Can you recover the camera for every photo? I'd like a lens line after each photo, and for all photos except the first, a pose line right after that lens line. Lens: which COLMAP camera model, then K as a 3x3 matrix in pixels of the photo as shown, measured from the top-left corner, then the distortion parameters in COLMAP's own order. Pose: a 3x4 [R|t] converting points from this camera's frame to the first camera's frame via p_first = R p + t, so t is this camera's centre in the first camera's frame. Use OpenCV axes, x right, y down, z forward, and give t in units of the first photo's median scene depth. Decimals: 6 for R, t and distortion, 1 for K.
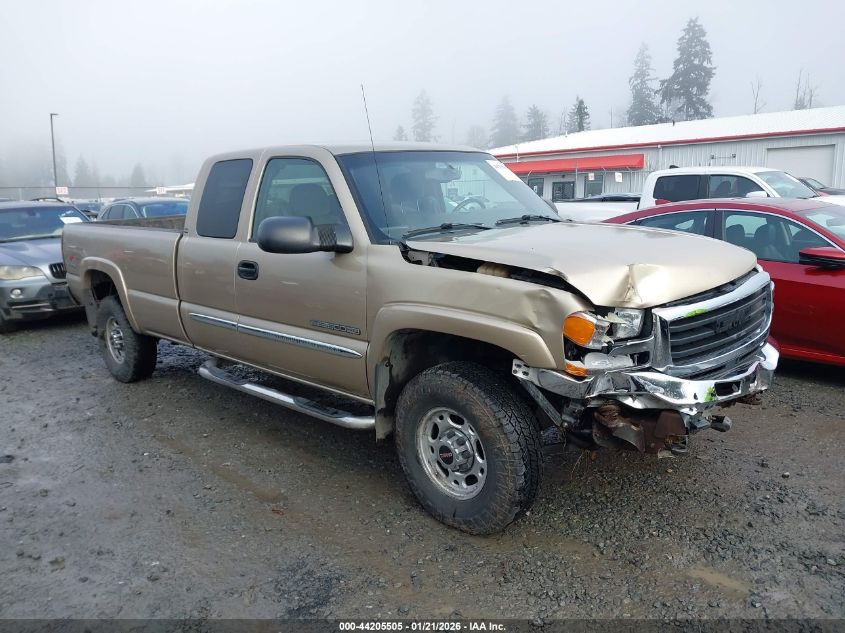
lens RADIAL K [[662.8, 0, 409.8], [0, 662.8, 316.2], [0, 0, 1]] dist [0.000569, -0.000703]
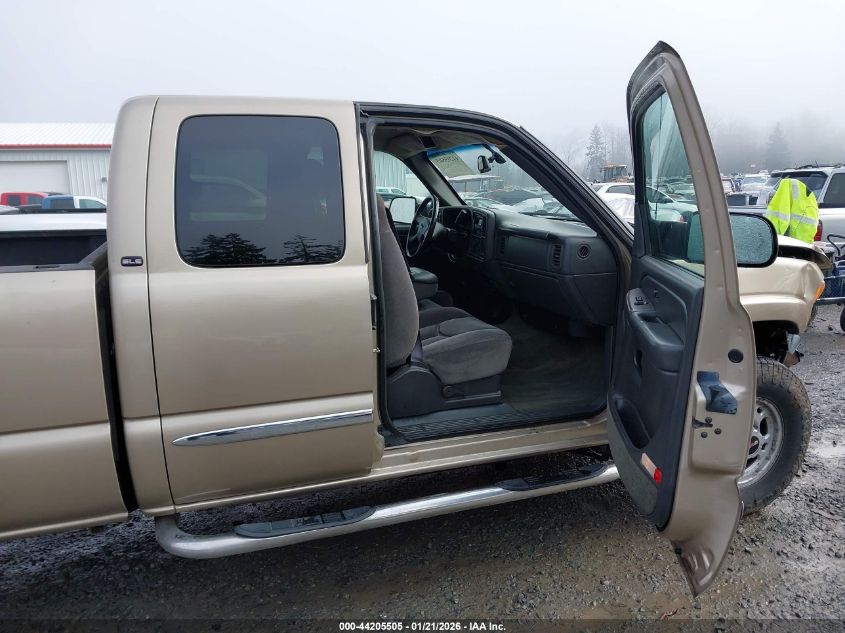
lens RADIAL K [[662.8, 0, 409.8], [0, 662.8, 316.2], [0, 0, 1]] dist [0.000569, -0.000703]
pose [[0.432772, -0.151257, 0.888724, -0.746966], [0.173753, 0.981335, 0.082408, -0.109304], [-0.884600, 0.118755, 0.450976, 0.731712]]
